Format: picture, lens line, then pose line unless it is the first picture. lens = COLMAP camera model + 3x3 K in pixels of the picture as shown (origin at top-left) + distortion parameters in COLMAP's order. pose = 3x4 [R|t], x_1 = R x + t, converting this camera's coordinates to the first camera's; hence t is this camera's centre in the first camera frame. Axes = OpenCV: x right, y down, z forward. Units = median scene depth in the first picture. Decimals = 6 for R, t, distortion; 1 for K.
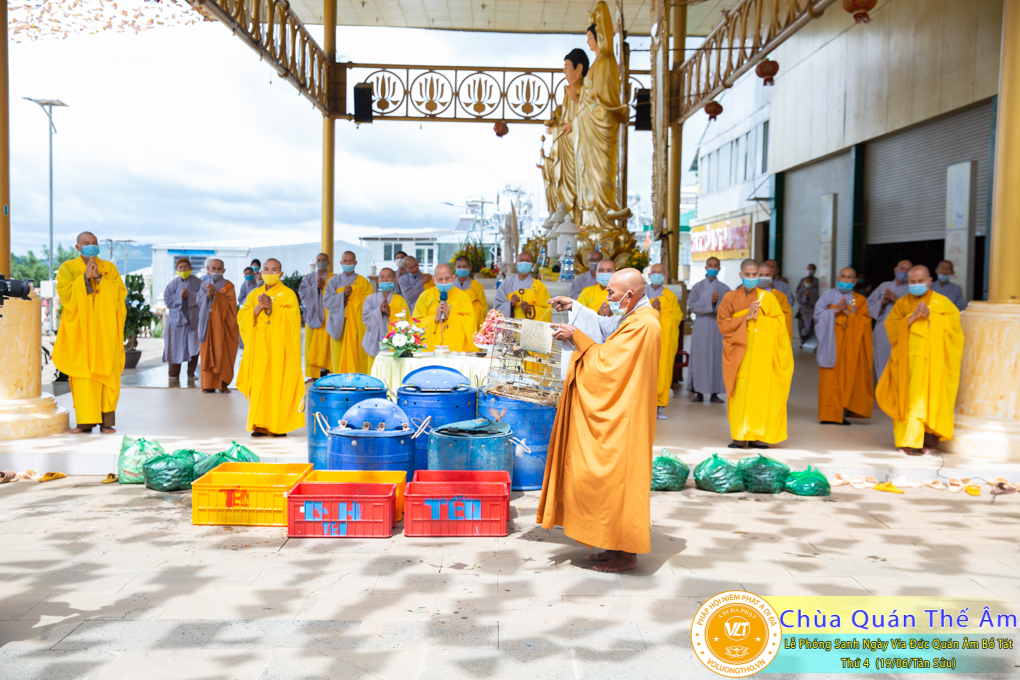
lens RADIAL K [[1207.4, 0, 510.1], [0, 1207.4, 357.5], [0, 0, 1]] dist [-0.001146, 0.005634]
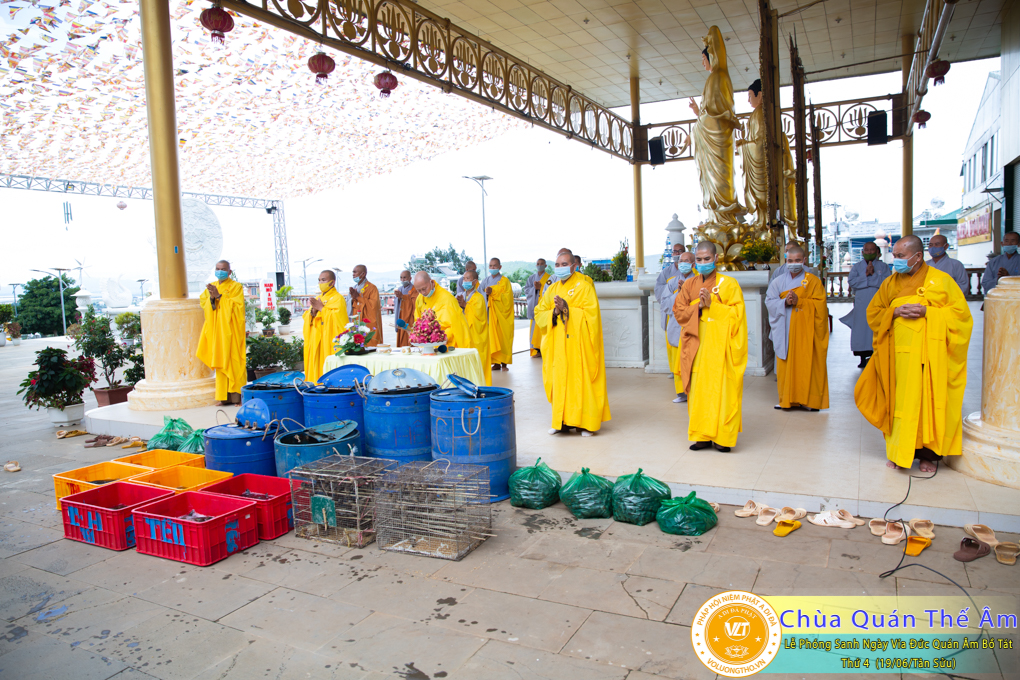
lens RADIAL K [[703.6, 0, 510.0], [0, 703.6, 340.0], [0, 0, 1]] dist [-0.070919, -0.000137]
pose [[0.865123, -0.008920, -0.501480, 0.233899], [0.022371, 0.999533, 0.020814, -0.015662], [0.501061, -0.029225, 0.864919, 0.330528]]
